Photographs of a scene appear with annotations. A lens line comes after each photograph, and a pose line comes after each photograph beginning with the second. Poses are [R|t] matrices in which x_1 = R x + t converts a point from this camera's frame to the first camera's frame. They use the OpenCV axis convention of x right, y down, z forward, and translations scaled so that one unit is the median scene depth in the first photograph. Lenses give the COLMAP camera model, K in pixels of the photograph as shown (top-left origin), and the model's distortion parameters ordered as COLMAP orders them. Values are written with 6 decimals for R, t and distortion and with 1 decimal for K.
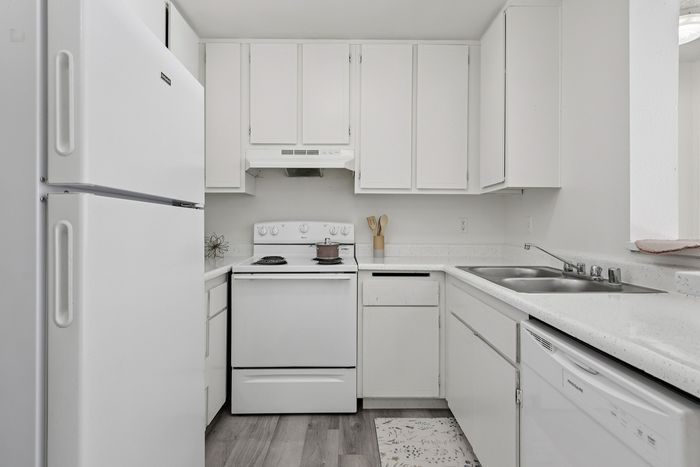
lens RADIAL K [[375.8, 0, 348.1], [0, 375.8, 226.9], [0, 0, 1]] dist [-0.001223, -0.000124]
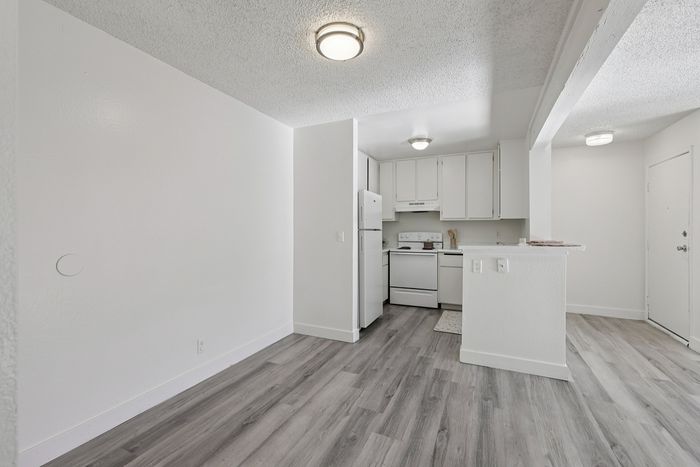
lens RADIAL K [[297.0, 0, 350.0], [0, 297.0, 233.5], [0, 0, 1]] dist [-0.000125, -0.000098]
pose [[0.908934, -0.001273, -0.416939, 0.284115], [0.006009, 0.999931, 0.010048, -0.030087], [0.416897, -0.011639, 0.908879, -0.940741]]
